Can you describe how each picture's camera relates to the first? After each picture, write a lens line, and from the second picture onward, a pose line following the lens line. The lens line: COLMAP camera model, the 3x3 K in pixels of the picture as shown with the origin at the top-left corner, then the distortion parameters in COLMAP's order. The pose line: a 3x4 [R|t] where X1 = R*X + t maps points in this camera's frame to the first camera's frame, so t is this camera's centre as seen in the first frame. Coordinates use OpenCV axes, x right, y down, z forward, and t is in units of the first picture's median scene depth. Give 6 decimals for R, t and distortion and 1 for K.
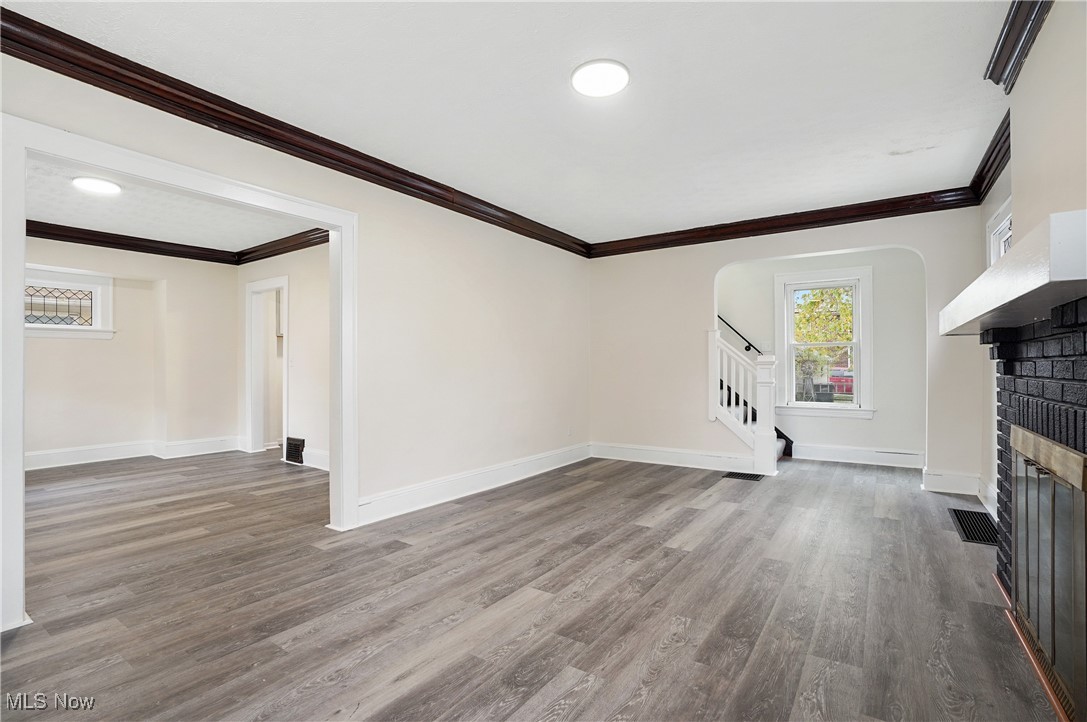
lens RADIAL K [[507.4, 0, 540.5], [0, 507.4, 368.8], [0, 0, 1]] dist [-0.076058, 0.030663]
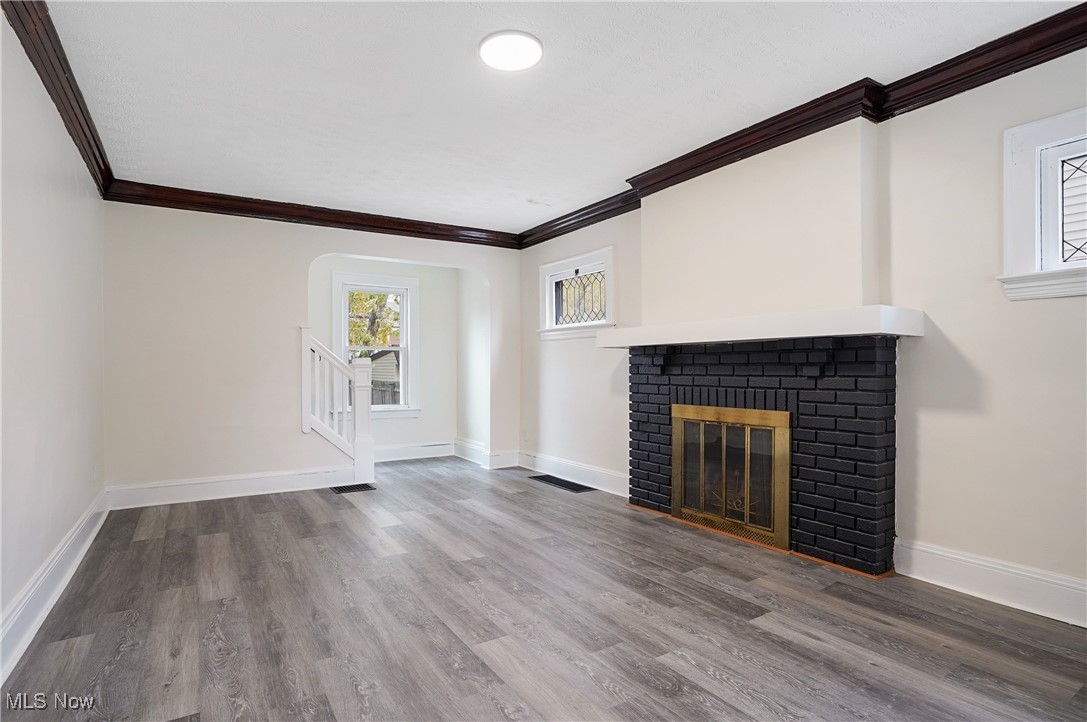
lens RADIAL K [[553.7, 0, 546.1], [0, 553.7, 366.4], [0, 0, 1]] dist [-0.040087, 0.001698]
pose [[0.379783, 0.007564, 0.925045, -0.674420], [0.003554, 0.999947, -0.009636, 0.001484], [-0.925069, 0.006948, 0.379736, 0.480860]]
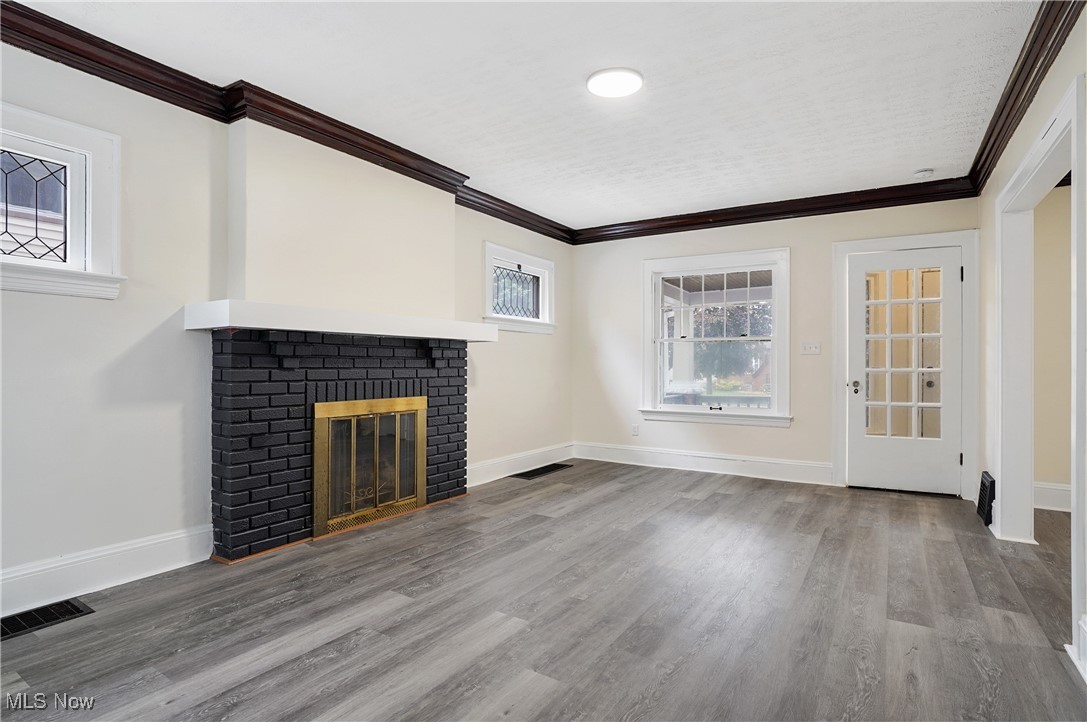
lens RADIAL K [[549.2, 0, 541.1], [0, 549.2, 362.4], [0, 0, 1]] dist [-0.040581, 0.001267]
pose [[-0.999554, -0.002237, -0.029768, 0.264071], [-0.002224, 0.999997, -0.000469, -0.001873], [0.029769, -0.000403, -0.999557, 1.831762]]
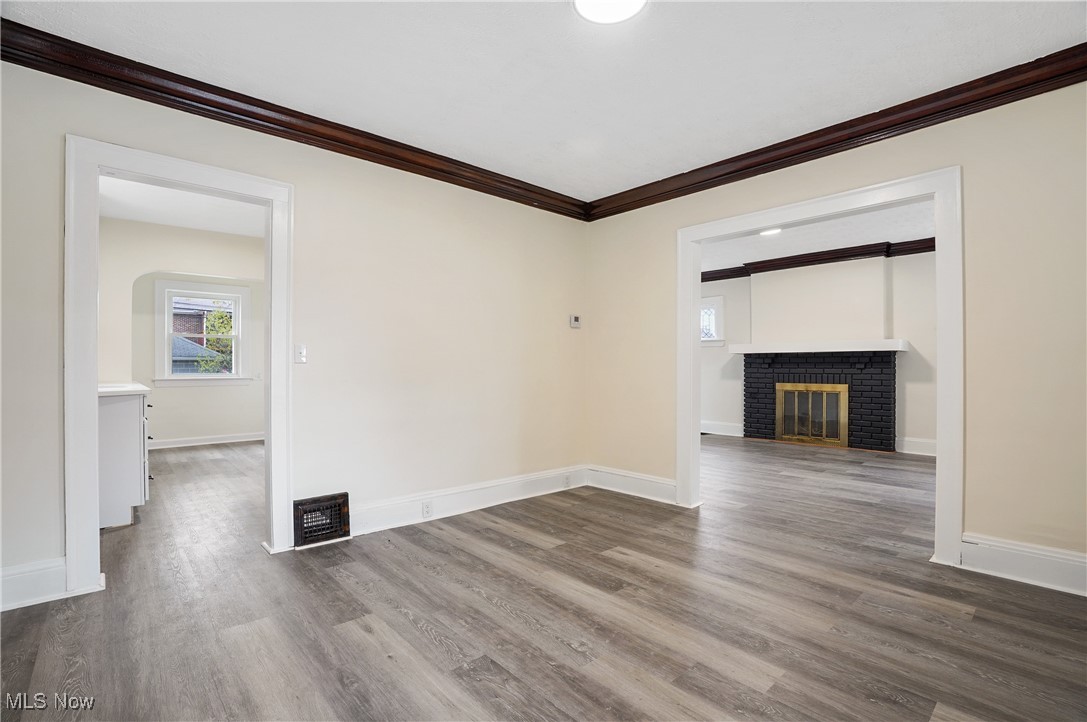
lens RADIAL K [[507.4, 0, 540.5], [0, 507.4, 368.8], [0, 0, 1]] dist [-0.076058, 0.030663]
pose [[0.223243, -0.003190, 0.974758, -1.884237], [0.005946, 0.999980, 0.001910, 0.002538], [-0.974745, 0.005370, 0.223258, 1.272085]]
